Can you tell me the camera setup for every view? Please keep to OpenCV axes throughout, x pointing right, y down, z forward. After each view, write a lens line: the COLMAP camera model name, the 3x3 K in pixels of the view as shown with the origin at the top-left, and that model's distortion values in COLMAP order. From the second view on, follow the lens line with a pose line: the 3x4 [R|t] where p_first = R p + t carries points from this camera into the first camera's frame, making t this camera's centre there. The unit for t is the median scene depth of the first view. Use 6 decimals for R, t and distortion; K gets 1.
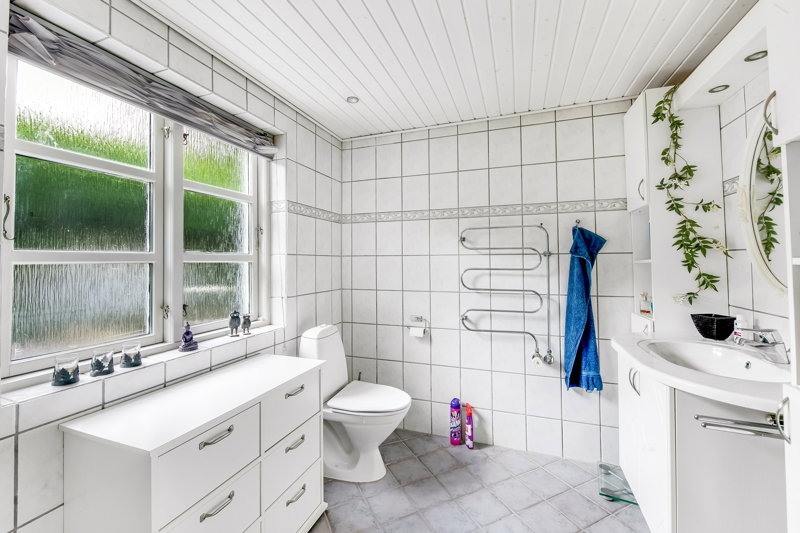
lens RADIAL K [[334.7, 0, 400.9], [0, 334.7, 252.3], [0, 0, 1]] dist [-0.000192, -0.006705]
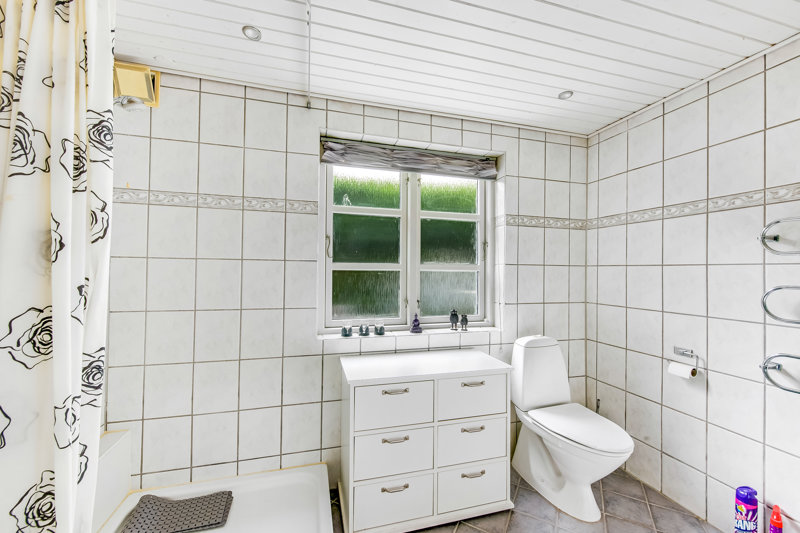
lens RADIAL K [[324.9, 0, 400.0], [0, 324.9, 266.5], [0, 0, 1]] dist [-0.001003, -0.000450]
pose [[0.576703, 0.000534, -0.816954, 0.322850], [0.009586, 0.999927, 0.007421, 0.001917], [0.816898, -0.012111, 0.576655, 0.112379]]
